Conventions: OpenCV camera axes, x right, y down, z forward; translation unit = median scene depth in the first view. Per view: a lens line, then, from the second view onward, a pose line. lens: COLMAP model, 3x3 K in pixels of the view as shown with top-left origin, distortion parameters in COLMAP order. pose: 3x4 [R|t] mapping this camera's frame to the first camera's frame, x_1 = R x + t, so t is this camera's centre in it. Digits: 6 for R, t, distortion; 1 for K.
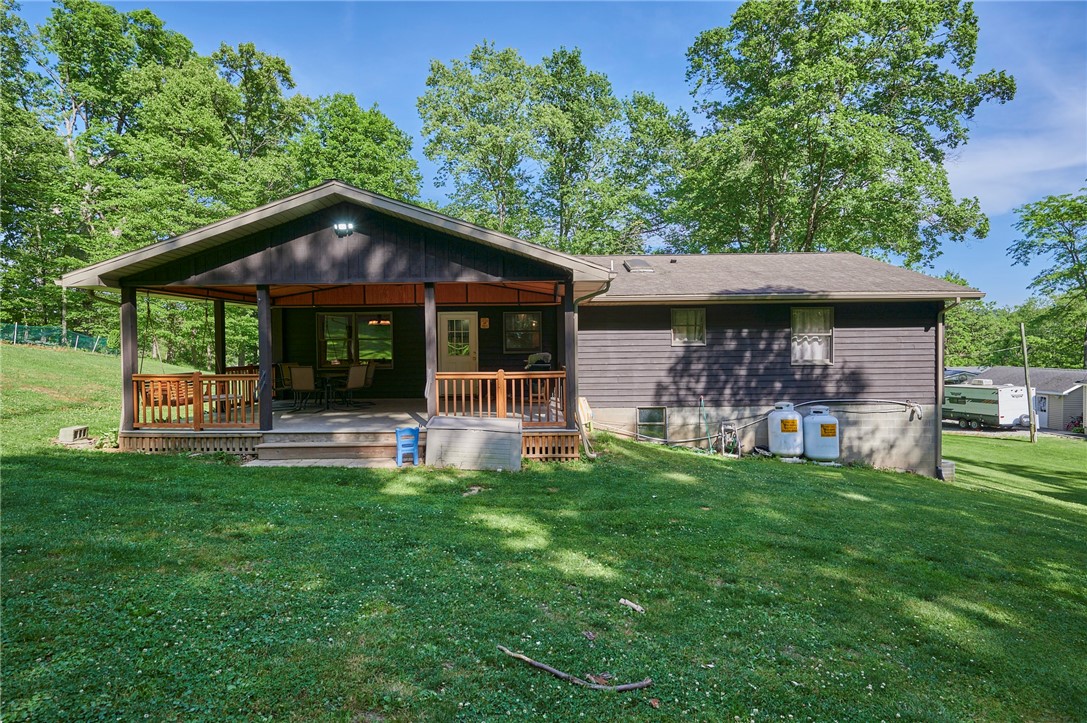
lens RADIAL K [[547.2, 0, 548.3], [0, 547.2, 357.5], [0, 0, 1]] dist [0.004543, 0.000120]
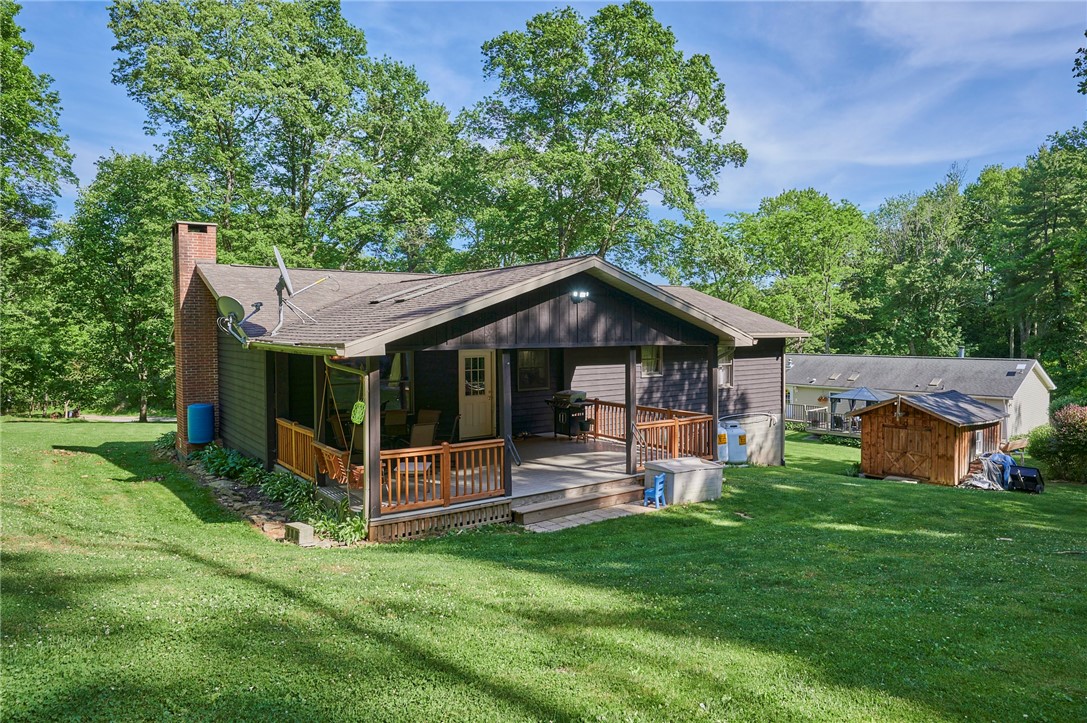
lens RADIAL K [[676.8, 0, 542.3], [0, 676.8, 354.6], [0, 0, 1]] dist [0.003448, 0.000091]
pose [[0.815264, -0.017152, 0.578835, -0.745118], [0.014574, 0.999852, 0.009101, -0.085056], [-0.578906, 0.001016, 0.815394, -0.022031]]
